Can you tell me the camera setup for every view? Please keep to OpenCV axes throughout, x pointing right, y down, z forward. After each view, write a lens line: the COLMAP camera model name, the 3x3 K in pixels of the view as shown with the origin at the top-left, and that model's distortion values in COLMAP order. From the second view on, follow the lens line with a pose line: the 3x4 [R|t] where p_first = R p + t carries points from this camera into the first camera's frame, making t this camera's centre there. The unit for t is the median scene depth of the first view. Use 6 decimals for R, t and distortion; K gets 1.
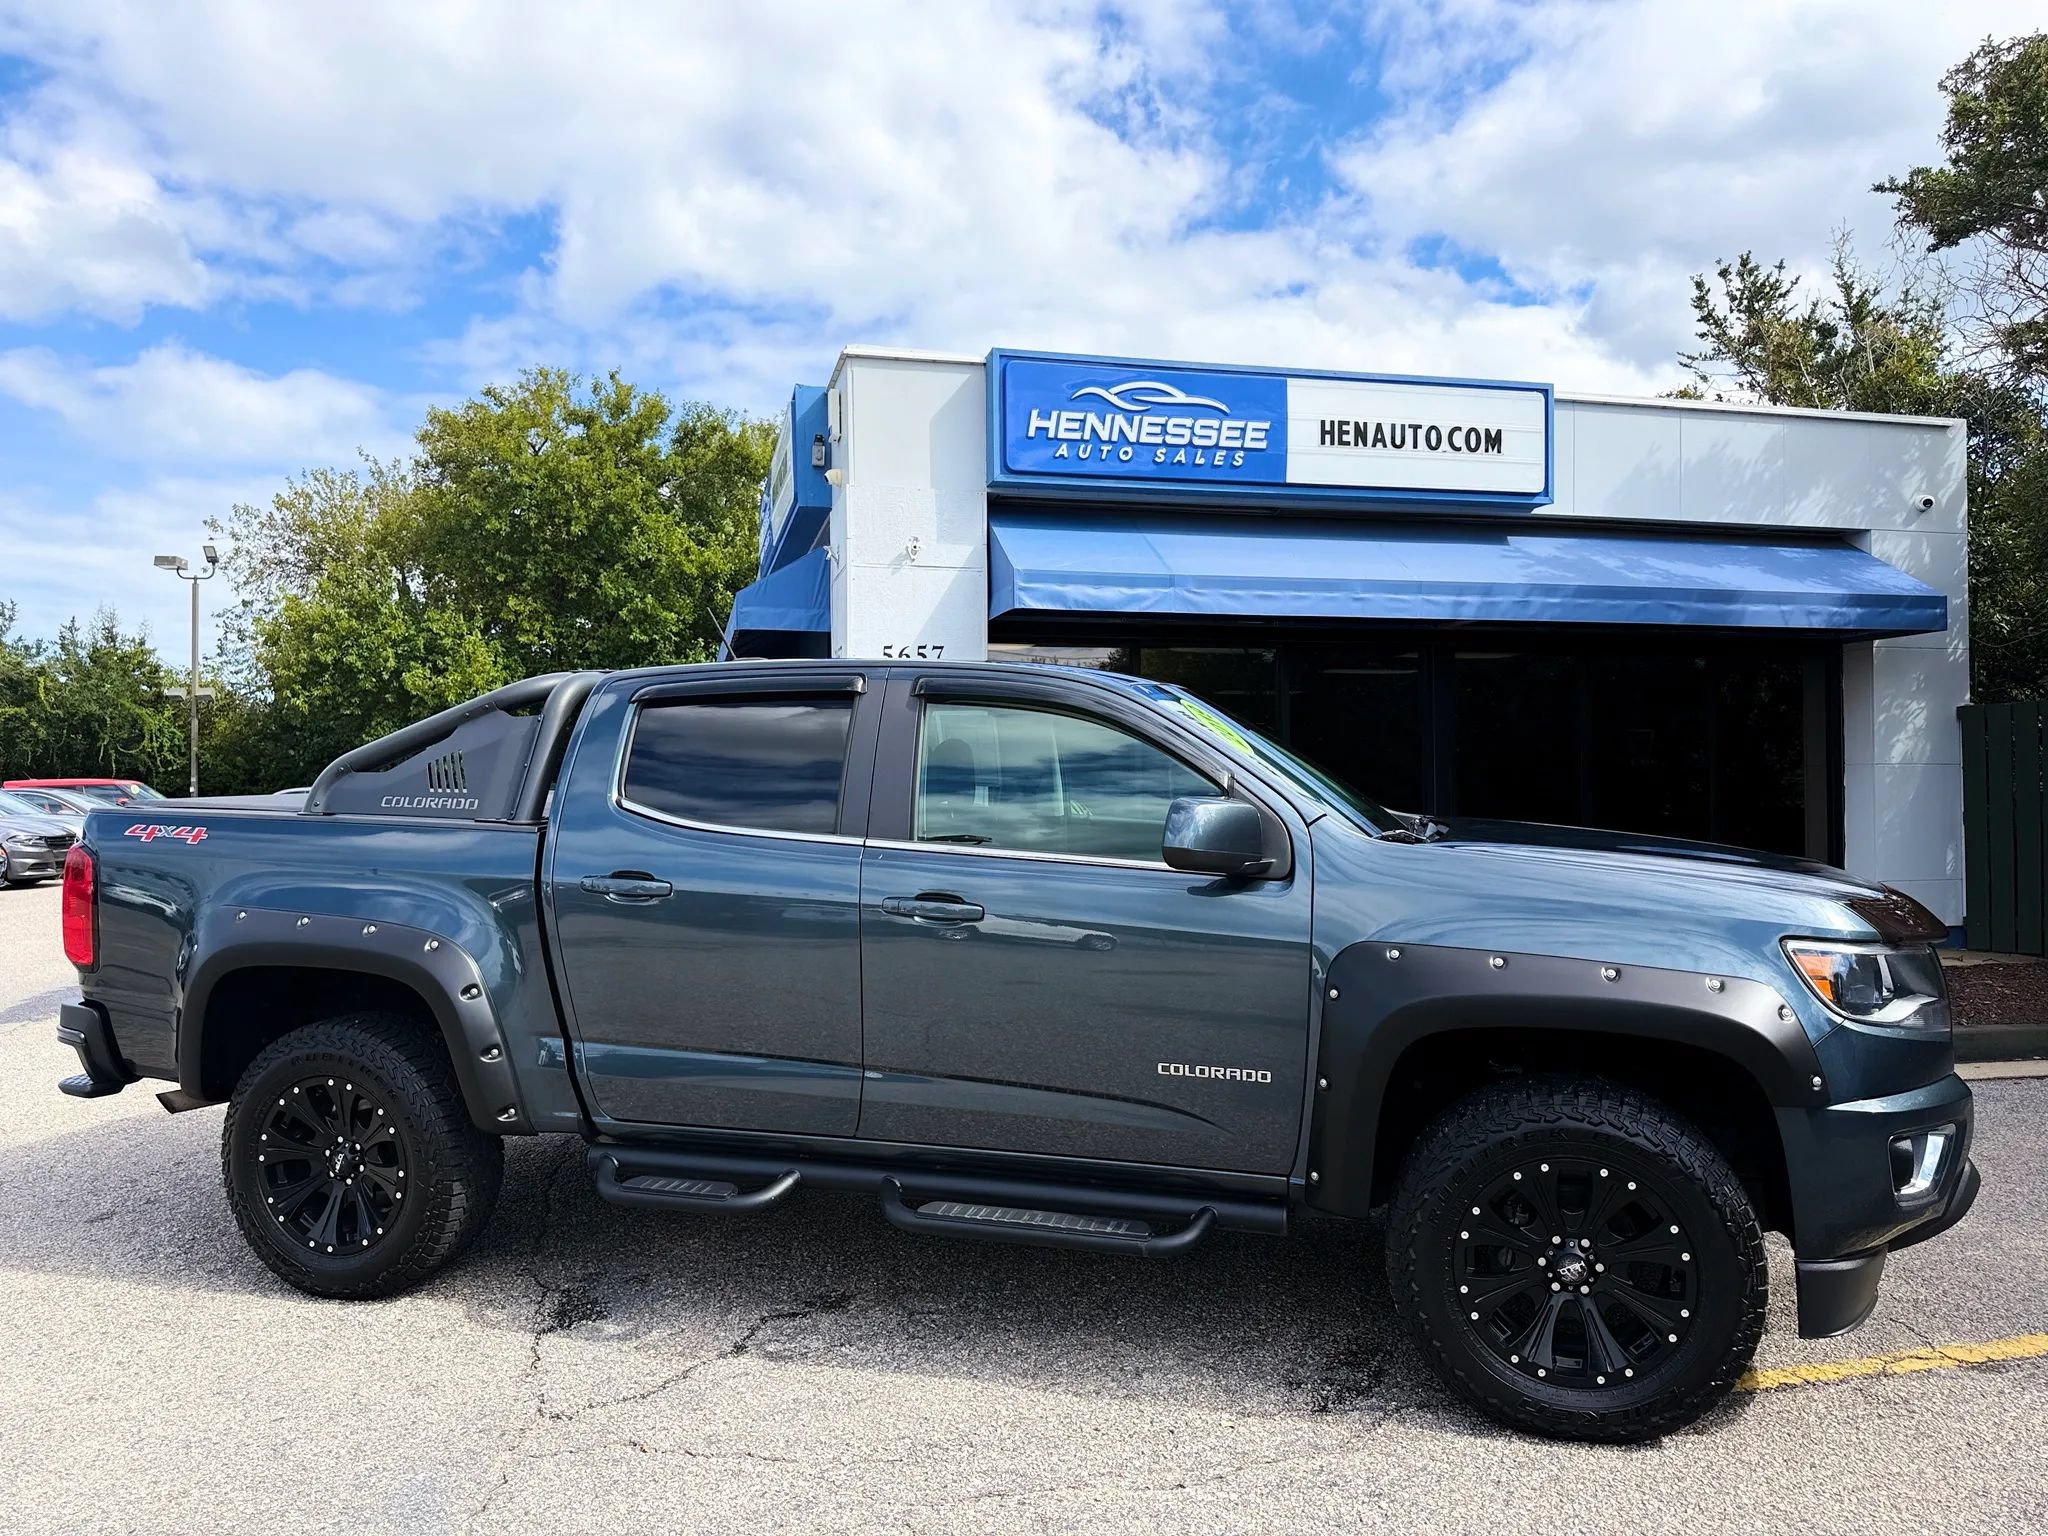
lens RADIAL K [[1445.2, 0, 1025.5], [0, 1445.2, 766.3], [0, 0, 1]] dist [0.148607, -0.273266]
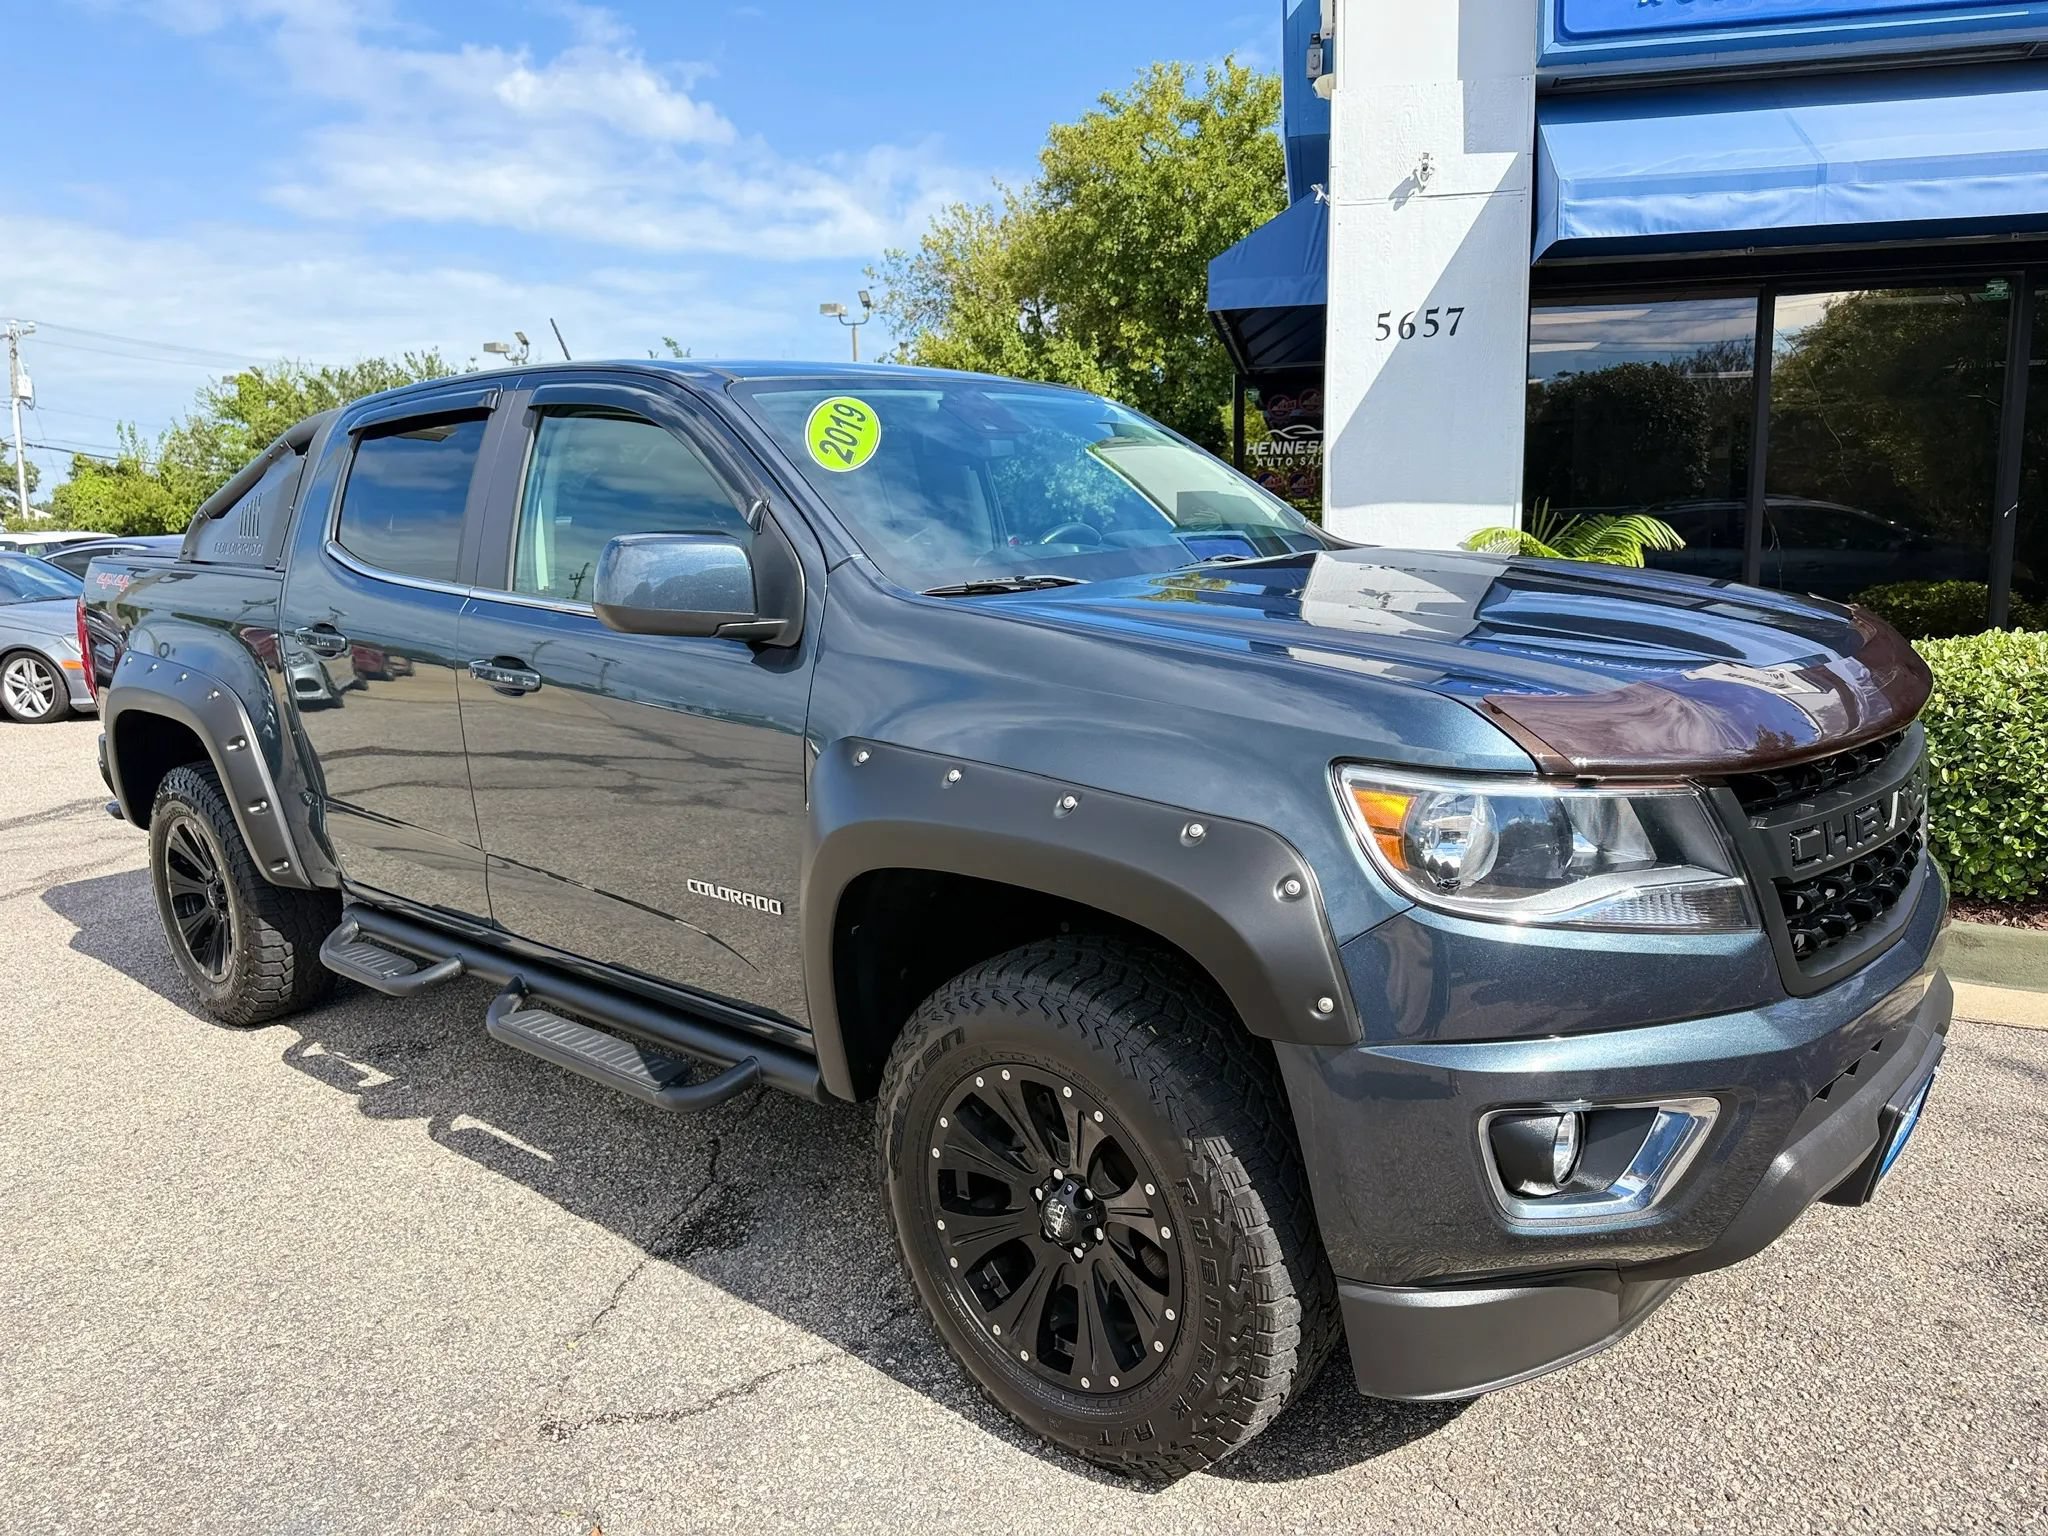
lens RADIAL K [[1462.8, 0, 1032.7], [0, 1462.8, 767.9], [0, 0, 1]] dist [0.007225, -0.007198]
pose [[0.908040, 0.051753, -0.415675, 0.062533], [0.026692, 0.983173, 0.180718, 0.005444], [0.418033, -0.175195, 0.891378, 0.205161]]
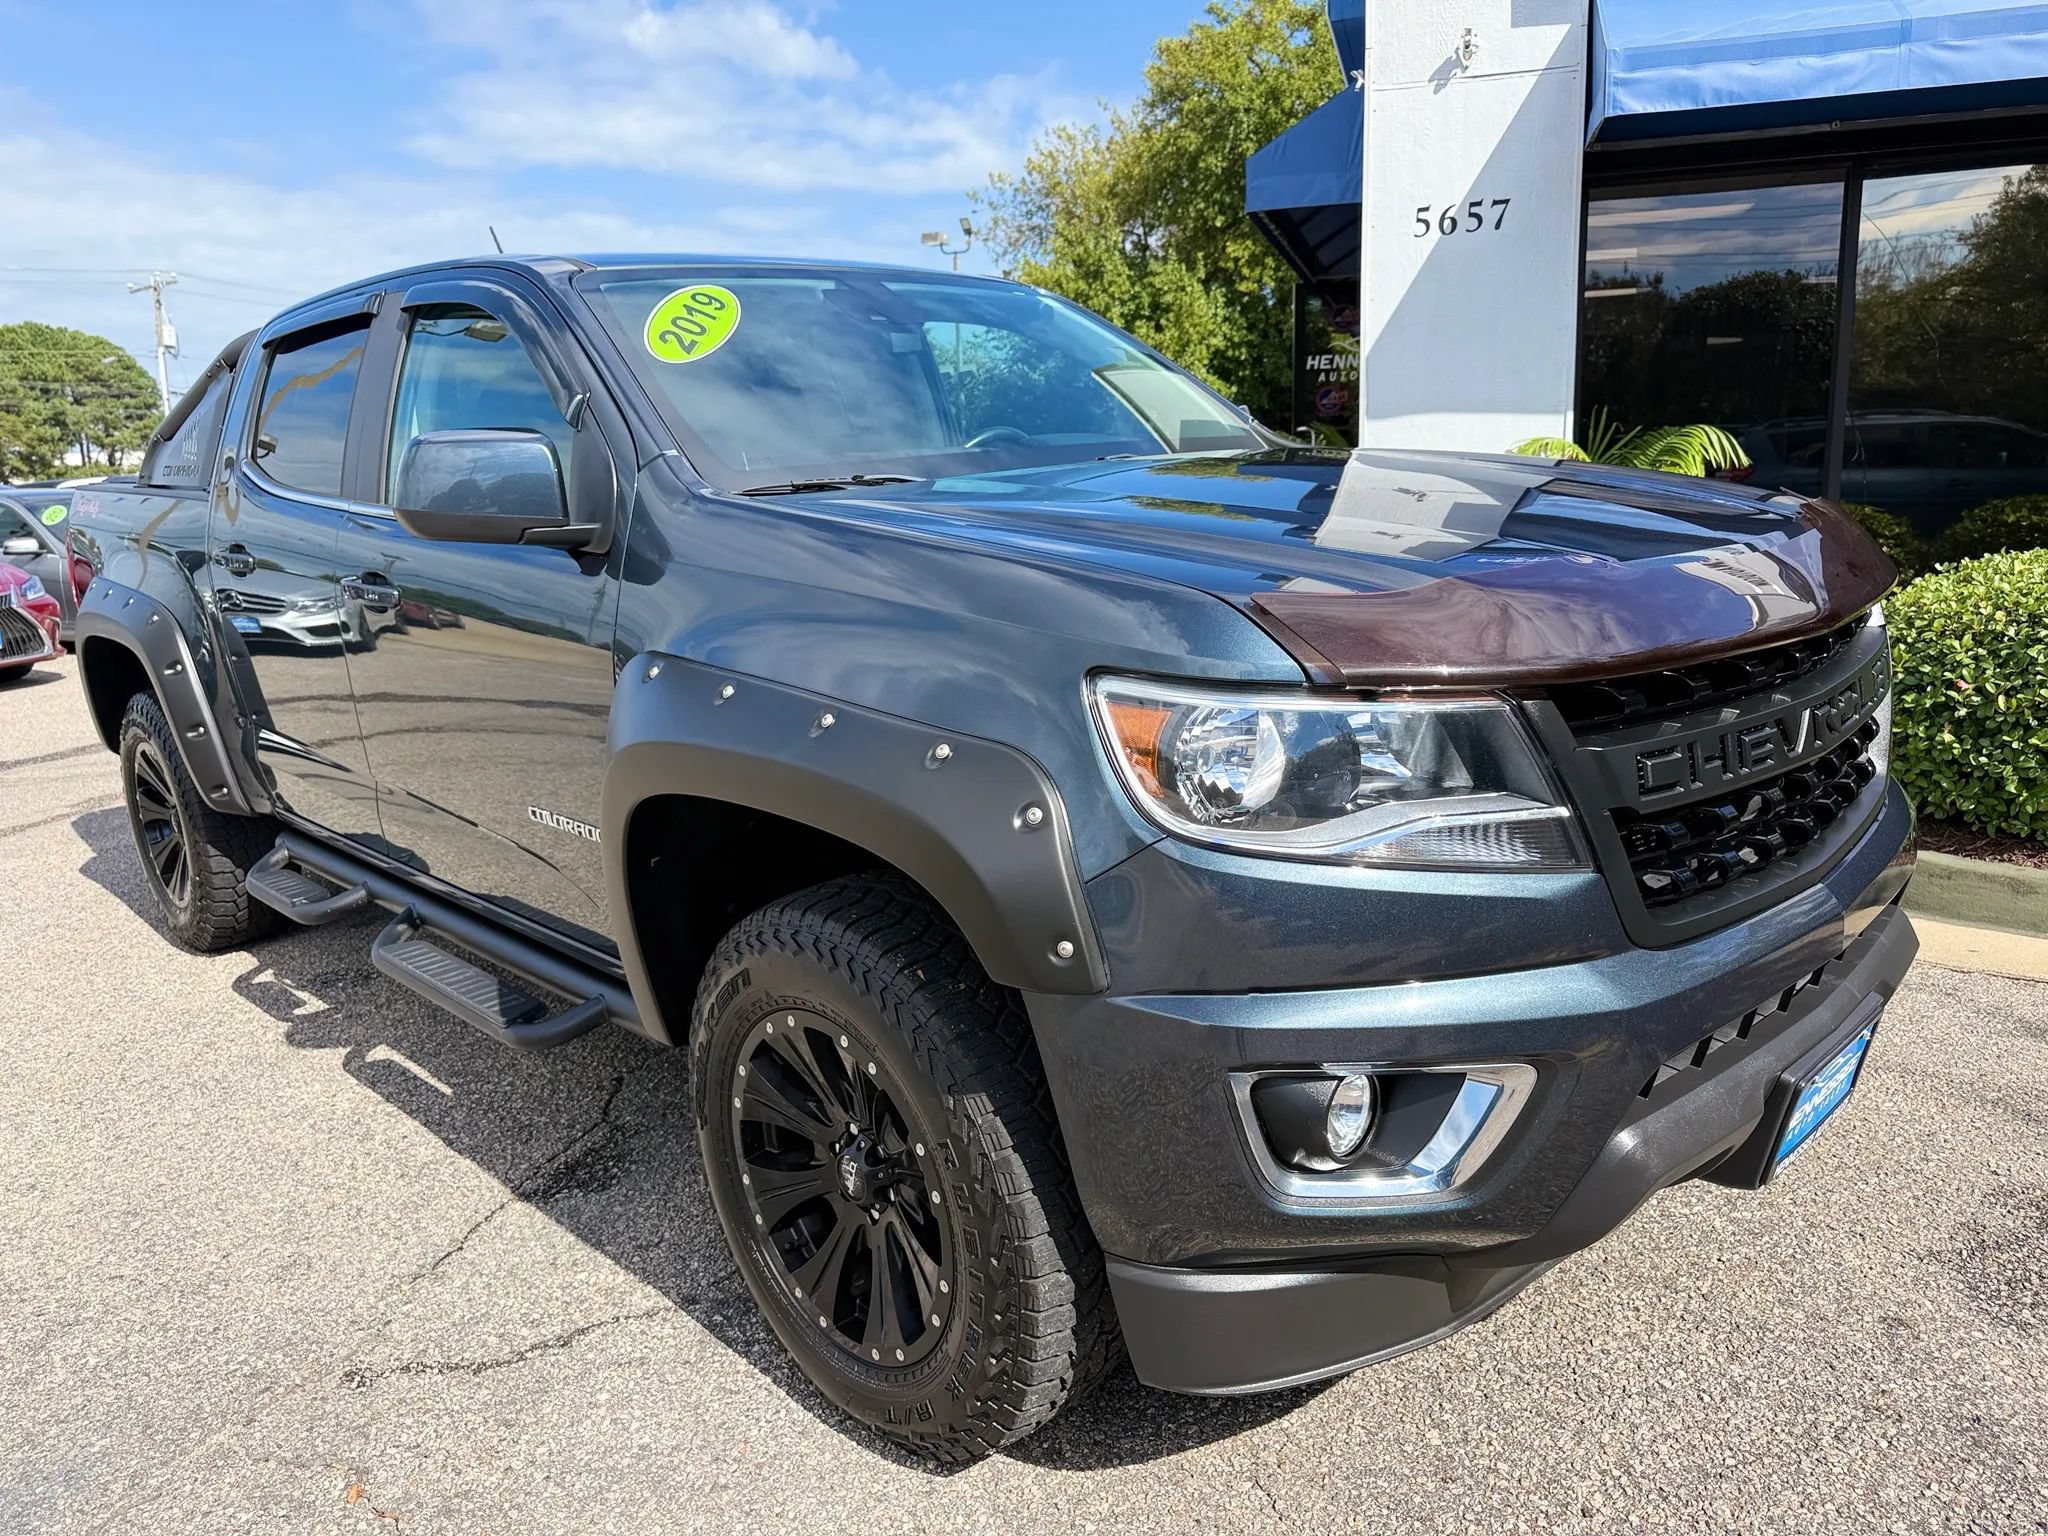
lens RADIAL K [[1467.5, 0, 1021.8], [0, 1467.5, 766.9], [0, 0, 1]] dist [0.001594, -0.003225]
pose [[0.867841, 0.073441, -0.491385, 0.097475], [0.041543, 0.974825, 0.219065, 0.014868], [0.495103, -0.210527, 0.842942, 0.249491]]
